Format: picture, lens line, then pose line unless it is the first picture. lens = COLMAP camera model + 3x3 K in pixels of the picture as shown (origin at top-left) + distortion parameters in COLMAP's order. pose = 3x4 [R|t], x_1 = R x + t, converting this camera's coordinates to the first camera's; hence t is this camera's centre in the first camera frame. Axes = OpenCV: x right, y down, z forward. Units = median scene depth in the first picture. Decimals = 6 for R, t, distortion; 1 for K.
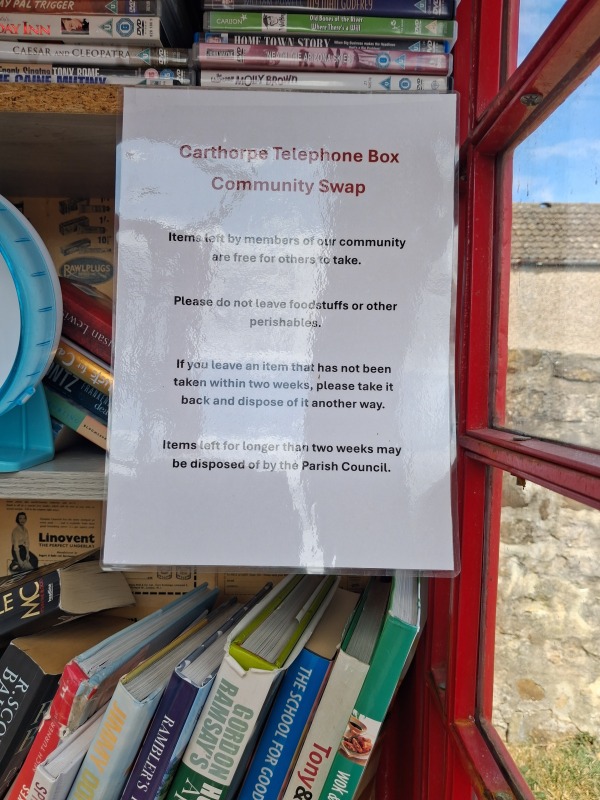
lens RADIAL K [[628.7, 0, 303.0], [0, 628.7, 398.5], [0, 0, 1]] dist [0.011601, -0.022641]
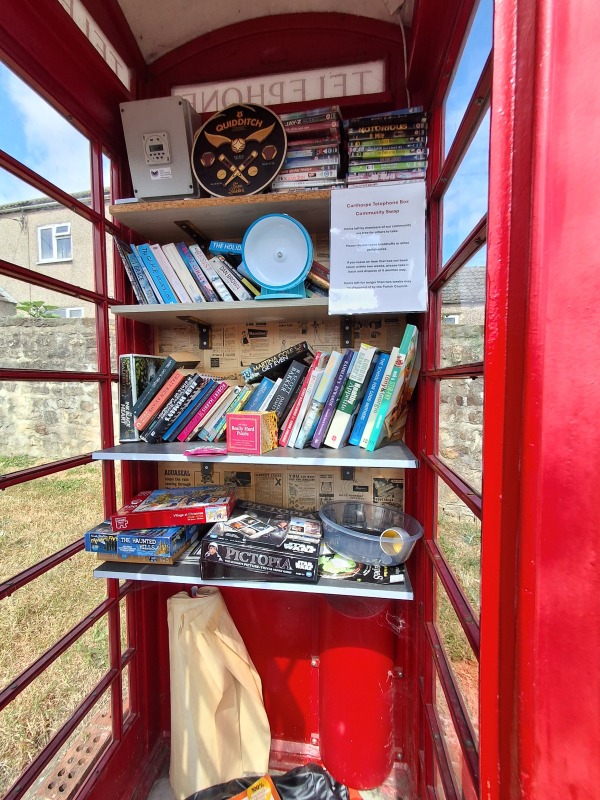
lens RADIAL K [[370.1, 0, 300.8], [0, 370.1, 401.3], [0, 0, 1]] dist [0.004883, 0.000400]
pose [[0.987983, -0.015642, -0.153769, -0.128204], [0.017004, 0.999827, 0.007548, 0.627846], [0.153625, -0.010072, 0.988078, -1.026915]]
